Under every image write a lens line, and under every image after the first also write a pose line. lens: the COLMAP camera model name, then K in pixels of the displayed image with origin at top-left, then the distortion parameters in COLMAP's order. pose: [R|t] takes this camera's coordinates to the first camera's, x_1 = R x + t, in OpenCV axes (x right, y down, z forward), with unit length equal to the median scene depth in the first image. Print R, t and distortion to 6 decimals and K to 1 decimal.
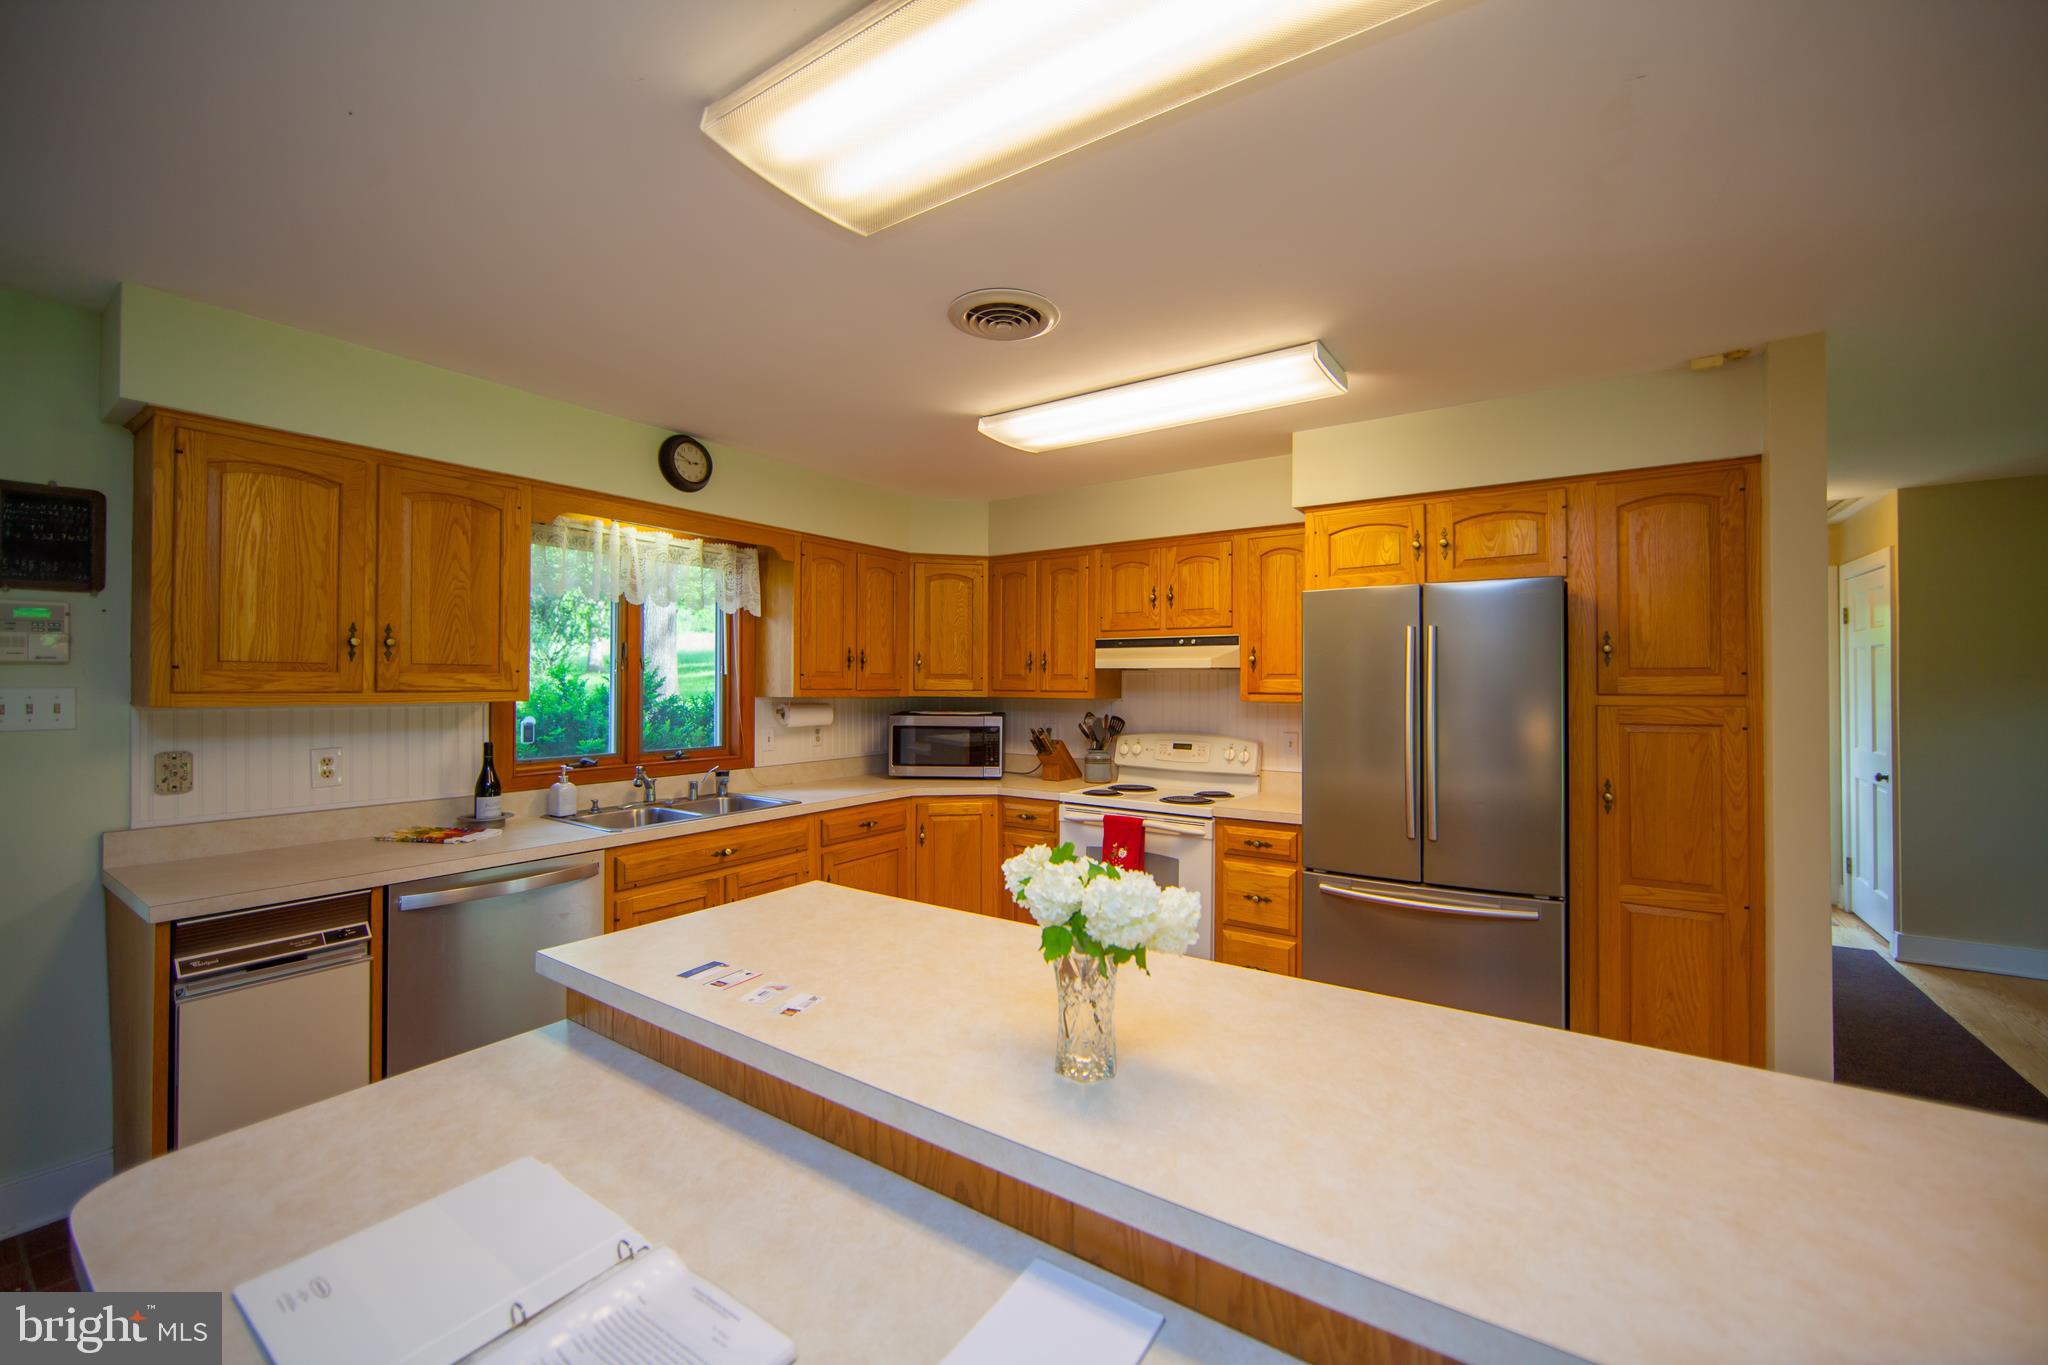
lens RADIAL K [[807.7, 0, 1035.0], [0, 807.7, 677.0], [0, 0, 1]] dist [0.002283, 0.000204]
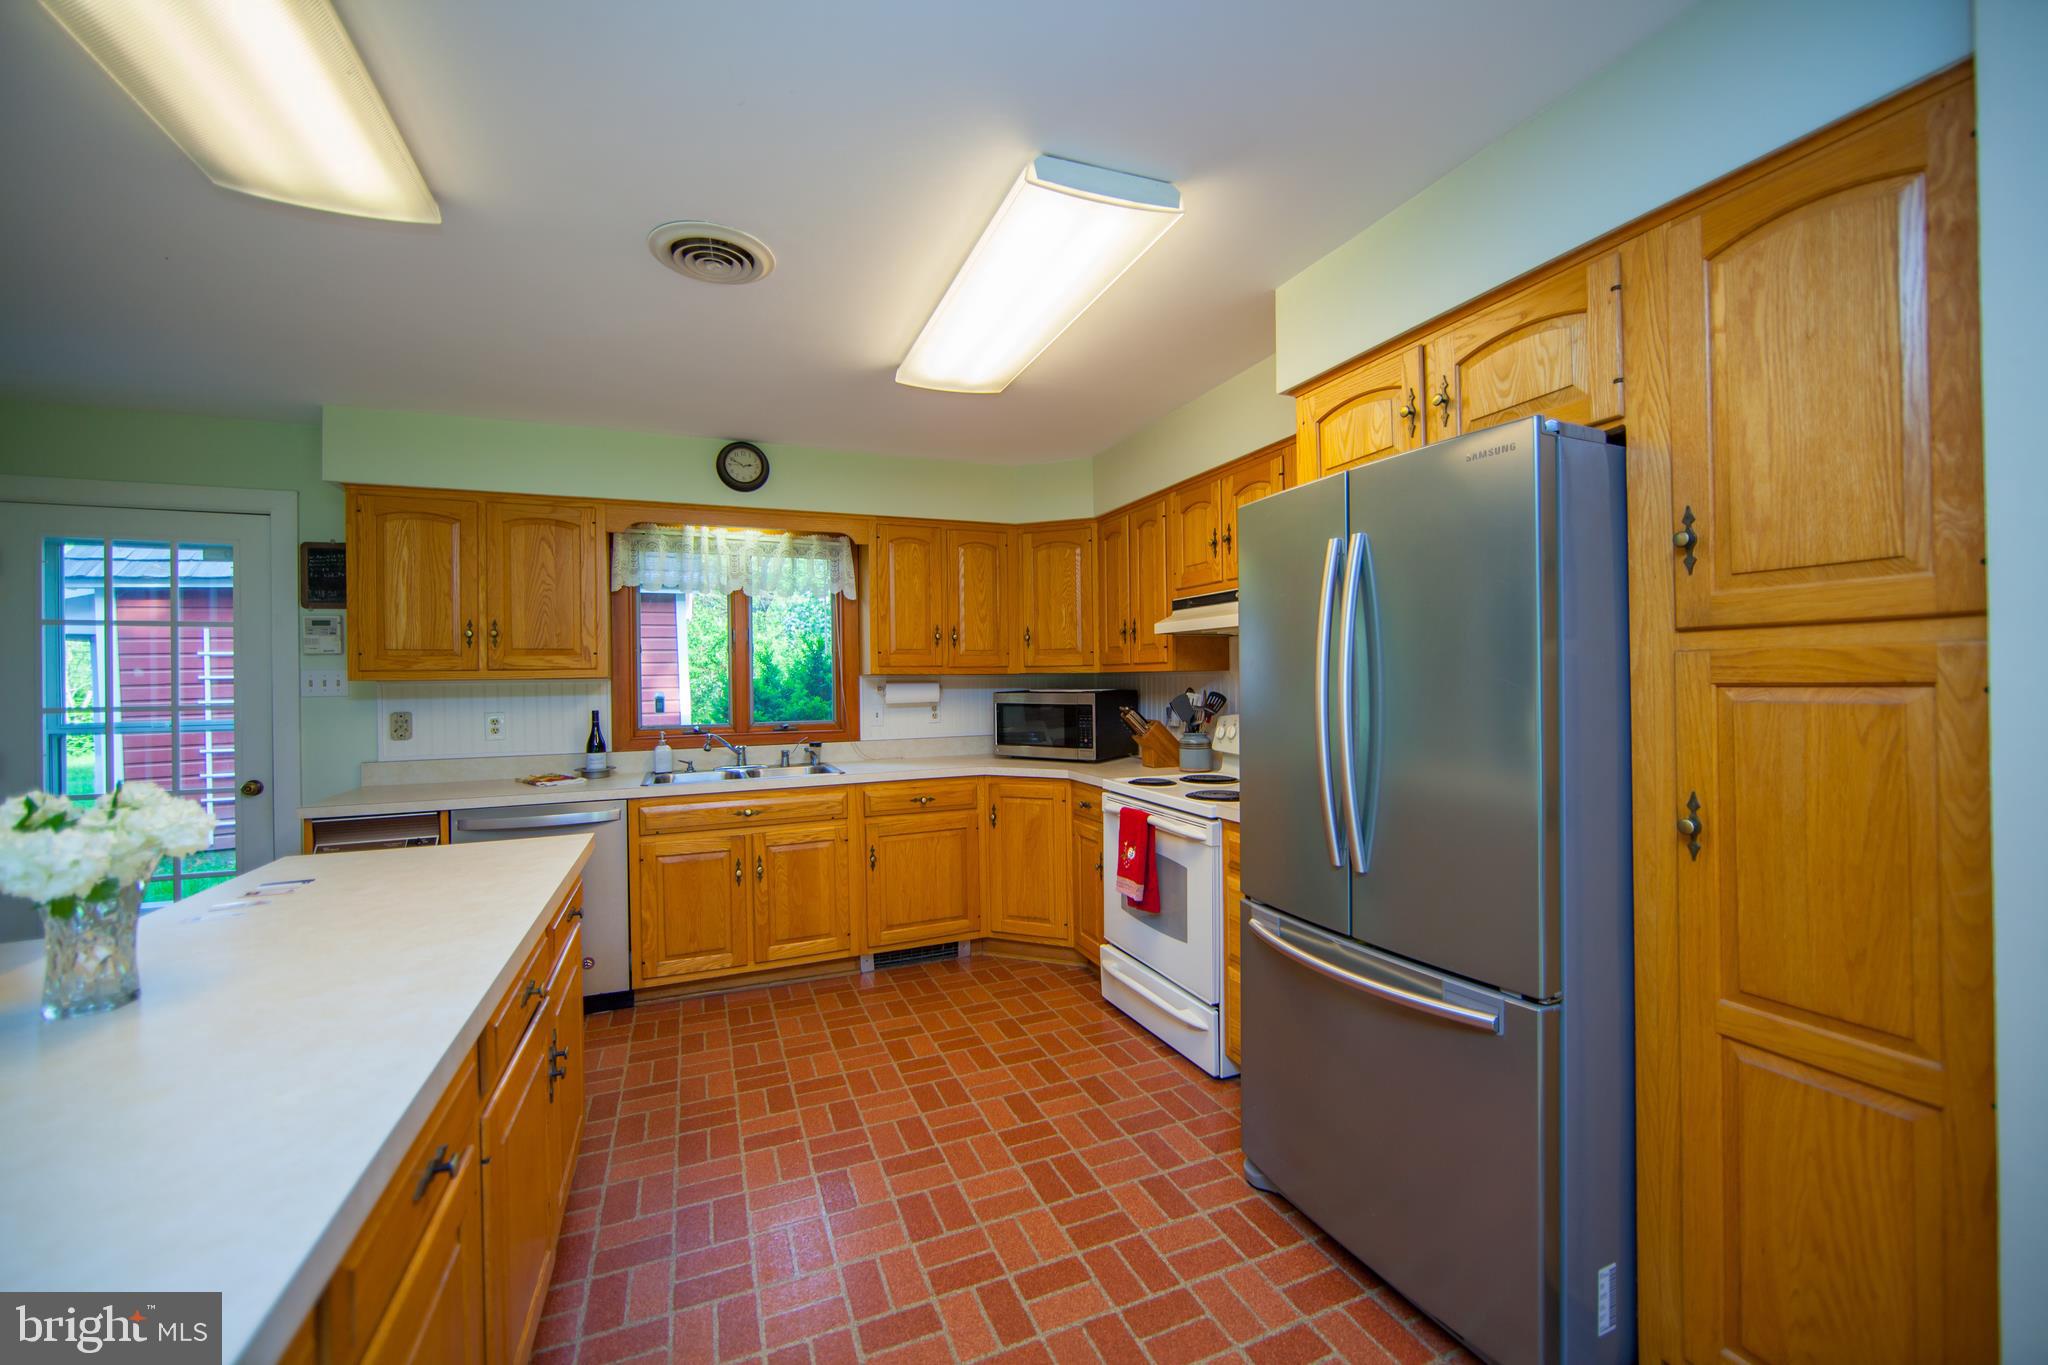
lens RADIAL K [[807.7, 0, 1035.0], [0, 807.7, 677.0], [0, 0, 1]] dist [0.002283, 0.000204]
pose [[0.836197, -0.016439, -0.548182, 0.490248], [0.022471, 0.999738, 0.004297, 0.031185], [0.547968, -0.015911, 0.836348, 0.258717]]
